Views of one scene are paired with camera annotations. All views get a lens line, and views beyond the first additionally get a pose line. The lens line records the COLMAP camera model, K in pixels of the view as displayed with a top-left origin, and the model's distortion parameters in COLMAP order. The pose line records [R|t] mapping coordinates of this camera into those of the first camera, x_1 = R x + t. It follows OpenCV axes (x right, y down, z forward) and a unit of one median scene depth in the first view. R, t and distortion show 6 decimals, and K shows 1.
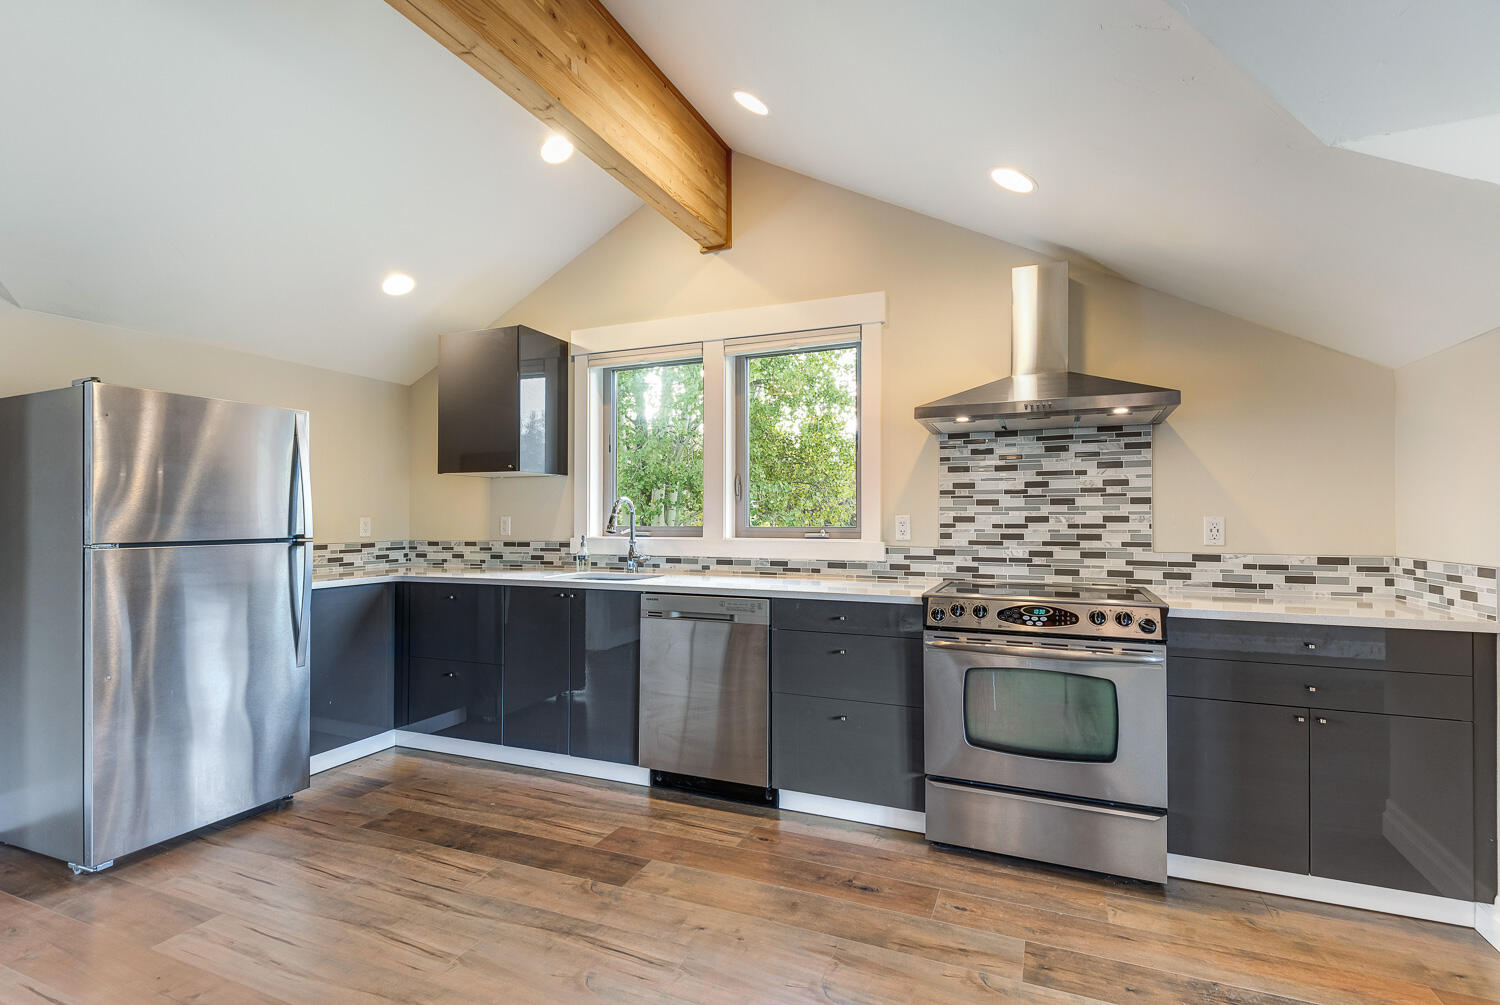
lens RADIAL K [[705.1, 0, 750.0], [0, 705.1, 502.5], [0, 0, 1]] dist [0.032243, -0.018242]
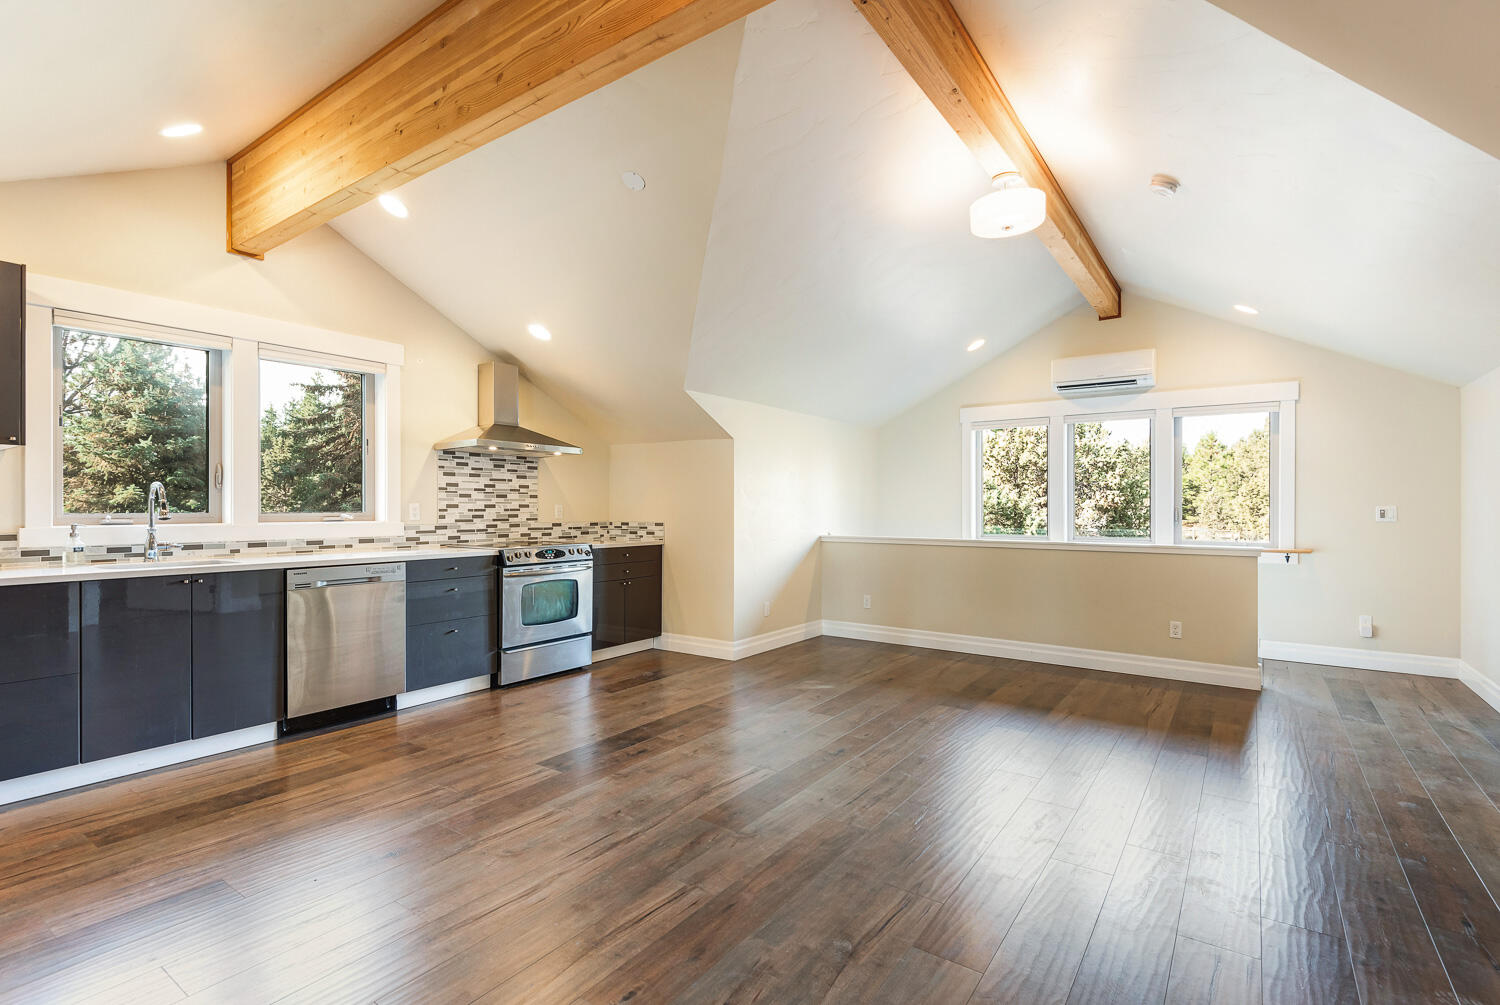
lens RADIAL K [[705.1, 0, 750.0], [0, 705.1, 502.5], [0, 0, 1]] dist [0.032243, -0.018242]
pose [[0.210587, 0.006170, 0.977556, -1.173126], [-0.024230, 0.999706, -0.001090, 0.001393], [-0.977275, -0.023457, 0.210675, 0.018929]]
